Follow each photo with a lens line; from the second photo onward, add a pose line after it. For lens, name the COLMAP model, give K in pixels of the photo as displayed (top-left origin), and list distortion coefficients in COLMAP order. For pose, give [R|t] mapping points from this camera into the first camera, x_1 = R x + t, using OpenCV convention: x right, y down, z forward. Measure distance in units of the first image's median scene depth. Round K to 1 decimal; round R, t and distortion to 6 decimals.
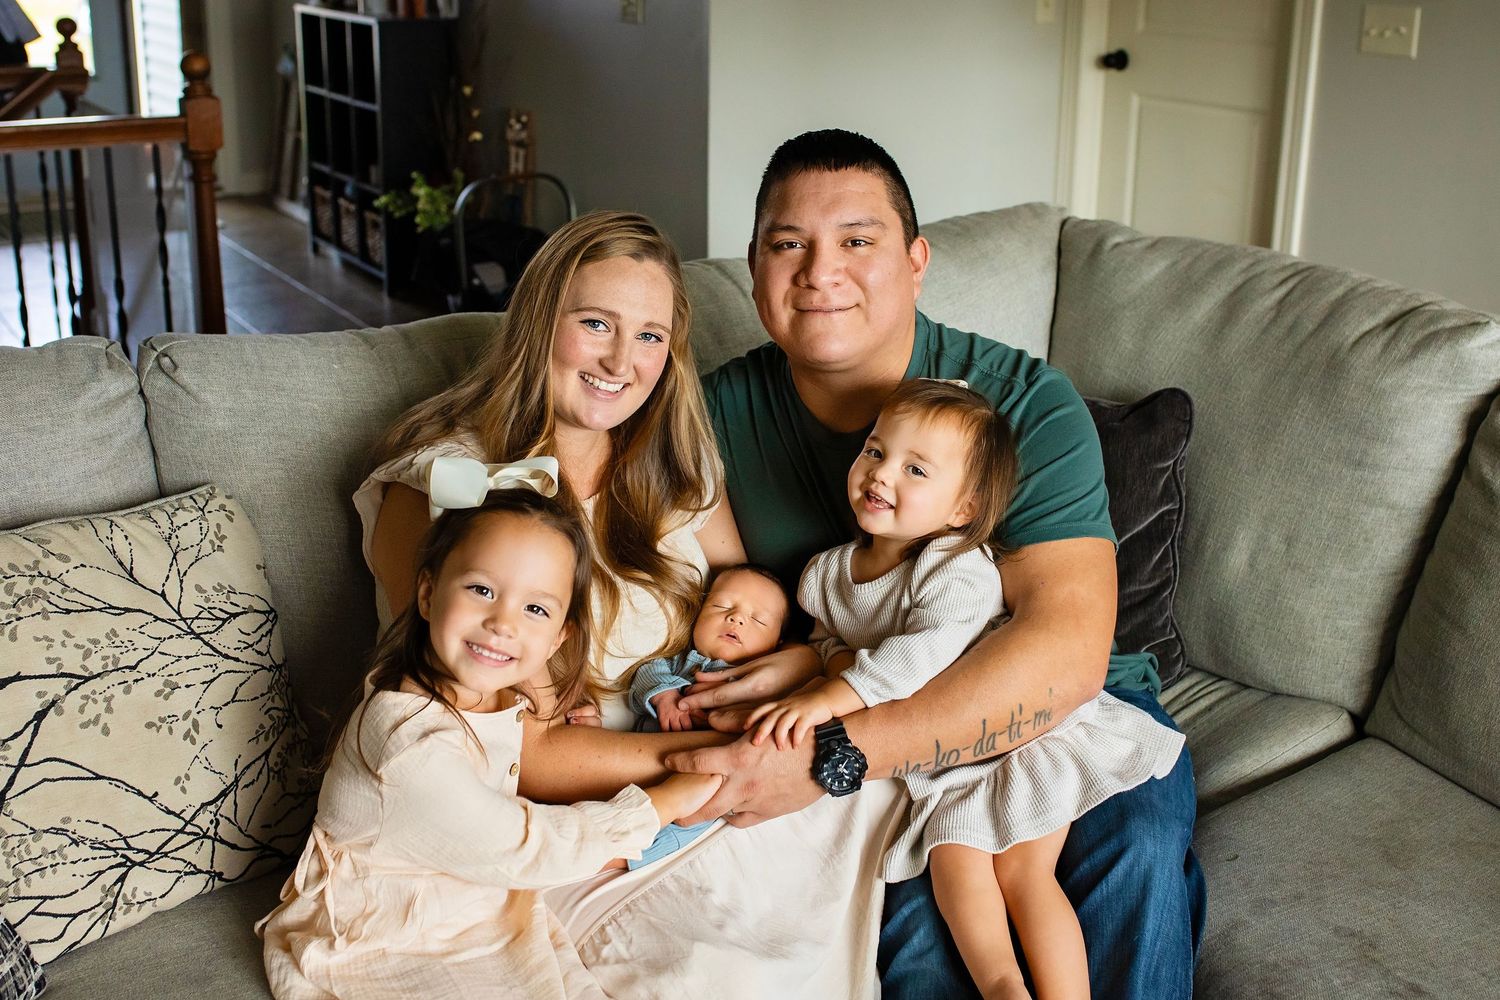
lens RADIAL K [[1358.6, 0, 643.7], [0, 1358.6, 500.2], [0, 0, 1]] dist [-0.028694, -0.011212]
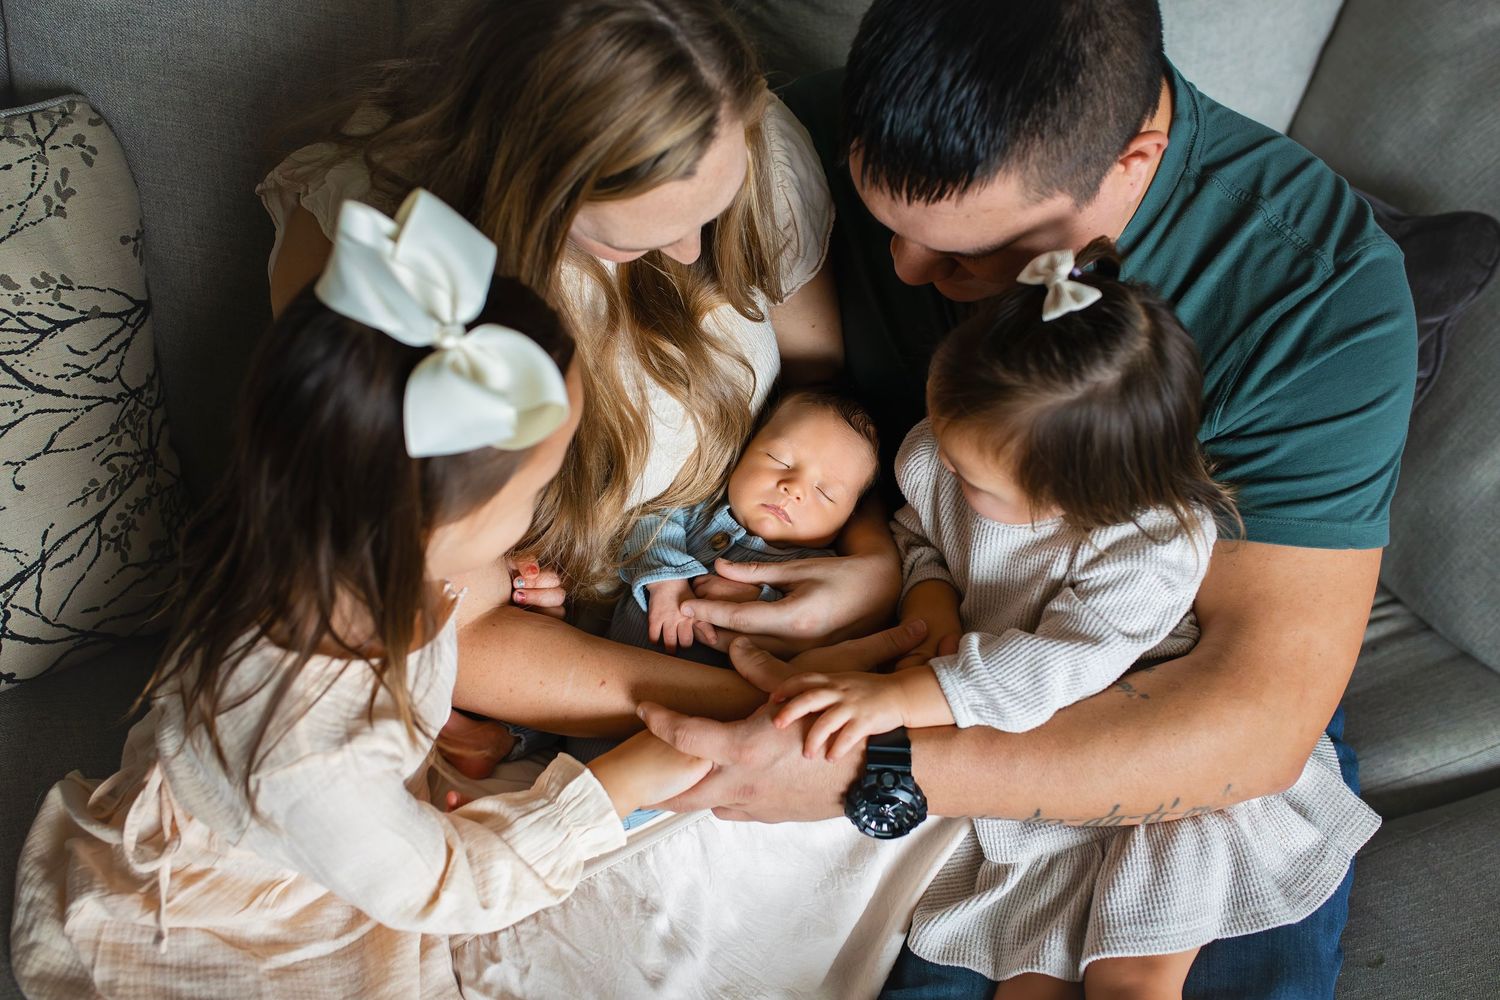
lens RADIAL K [[1358.6, 0, 643.7], [0, 1358.6, 500.2], [0, 0, 1]] dist [-0.028694, -0.011212]
pose [[0.975377, 0.220513, 0.003645, -0.005811], [-0.209044, 0.919127, 0.333925, -0.117238], [0.070284, -0.326465, 0.942593, 0.361485]]
